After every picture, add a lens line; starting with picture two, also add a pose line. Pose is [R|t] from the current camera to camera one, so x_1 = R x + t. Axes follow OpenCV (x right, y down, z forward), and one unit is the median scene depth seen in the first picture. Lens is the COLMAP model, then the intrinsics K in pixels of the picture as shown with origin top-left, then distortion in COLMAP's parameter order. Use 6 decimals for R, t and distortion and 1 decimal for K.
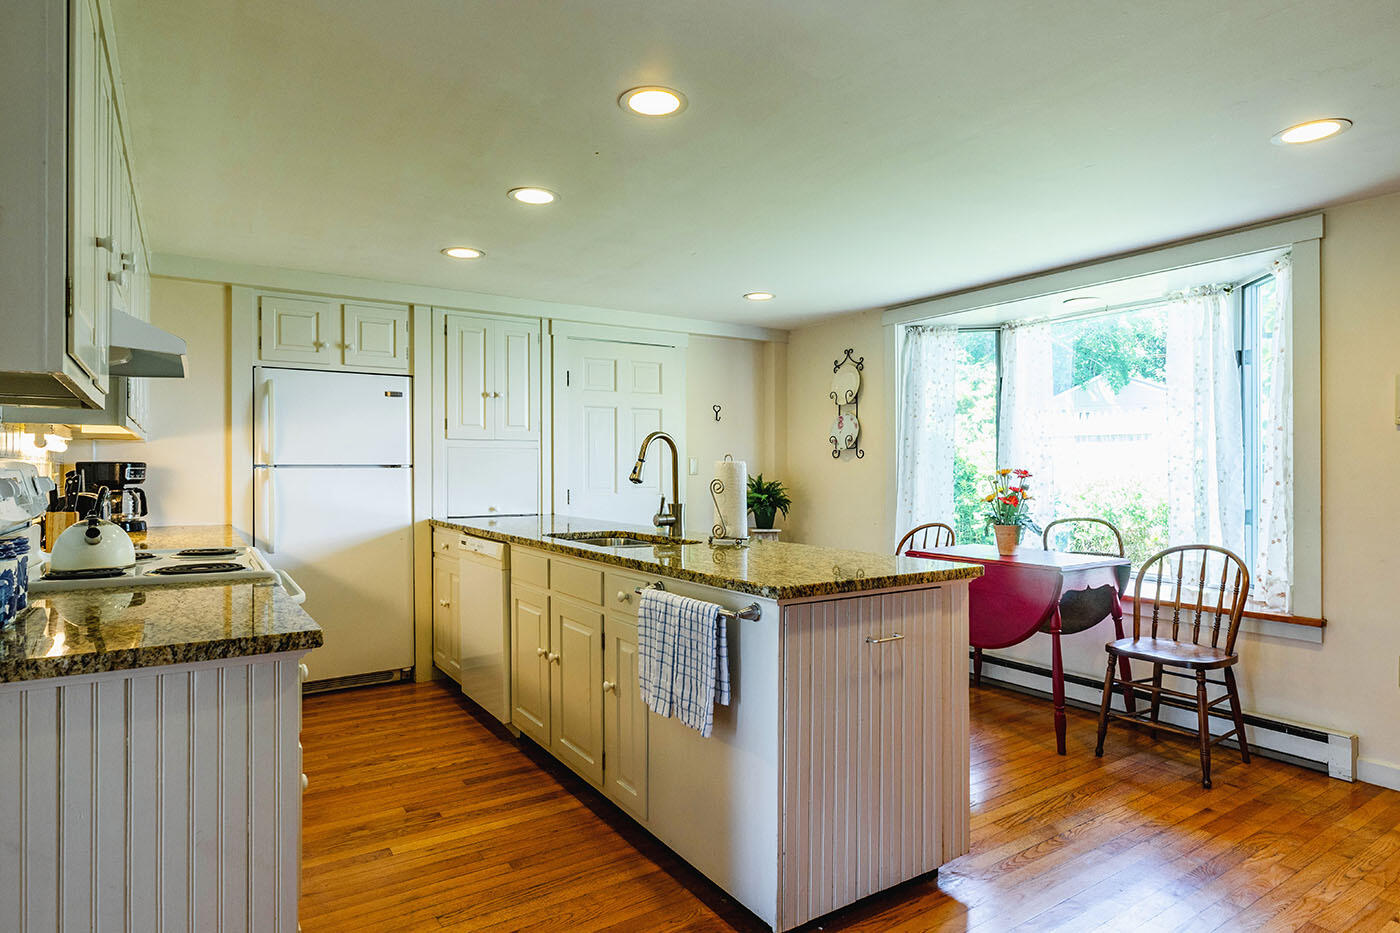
lens RADIAL K [[770.3, 0, 692.3], [0, 770.3, 475.4], [0, 0, 1]] dist [-0.004616, -0.000663]
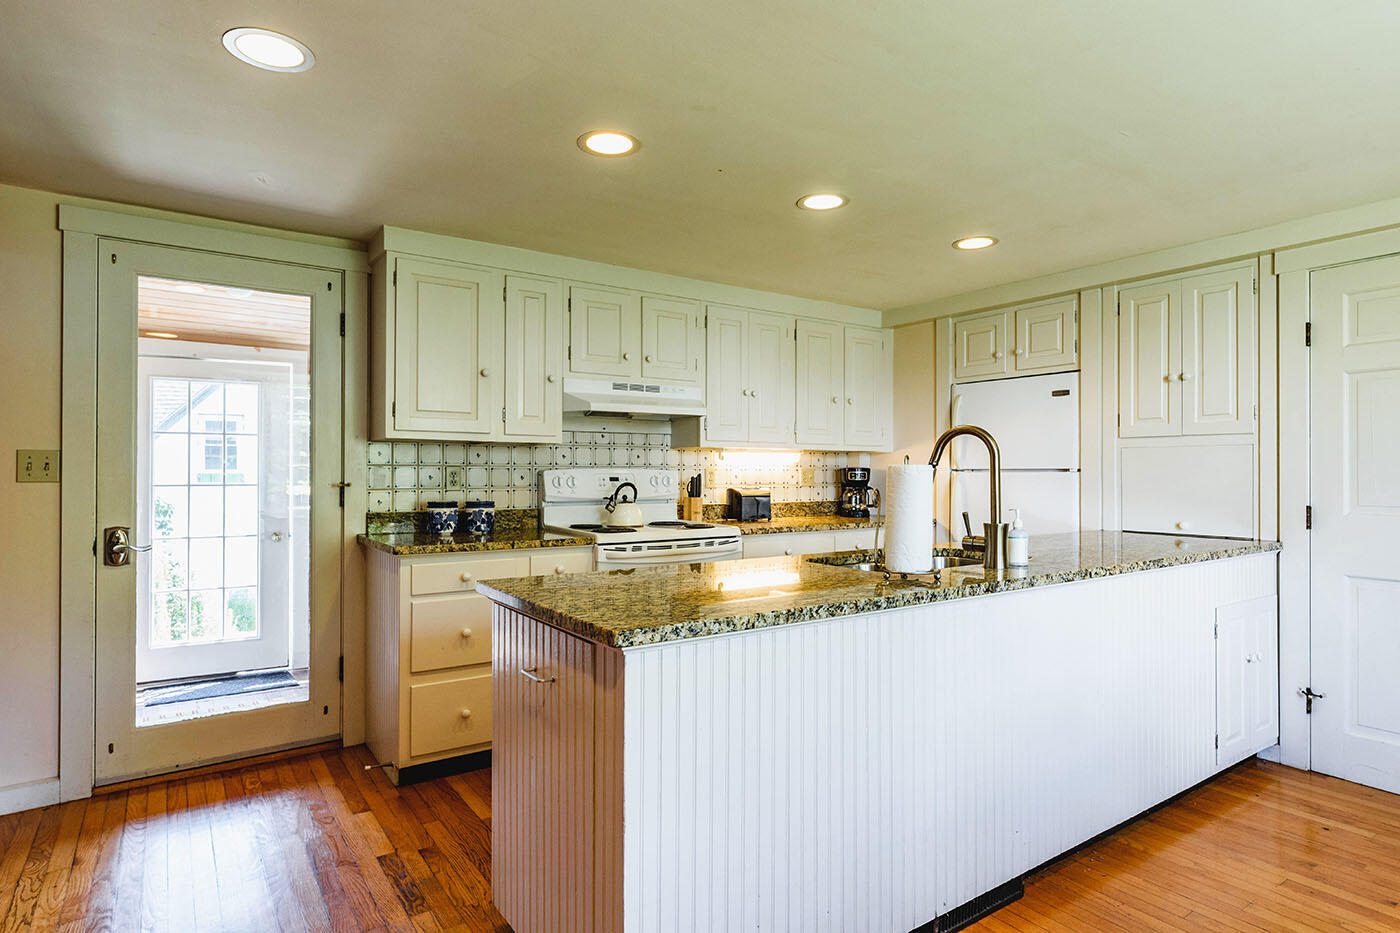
lens RADIAL K [[770.3, 0, 696.3], [0, 770.3, 468.6], [0, 0, 1]] dist [-0.004616, -0.000663]
pose [[0.023834, -0.000425, -0.999716, 1.248019], [-0.007905, 0.999969, -0.000614, -0.022937], [0.999685, 0.007918, 0.023830, 1.260063]]
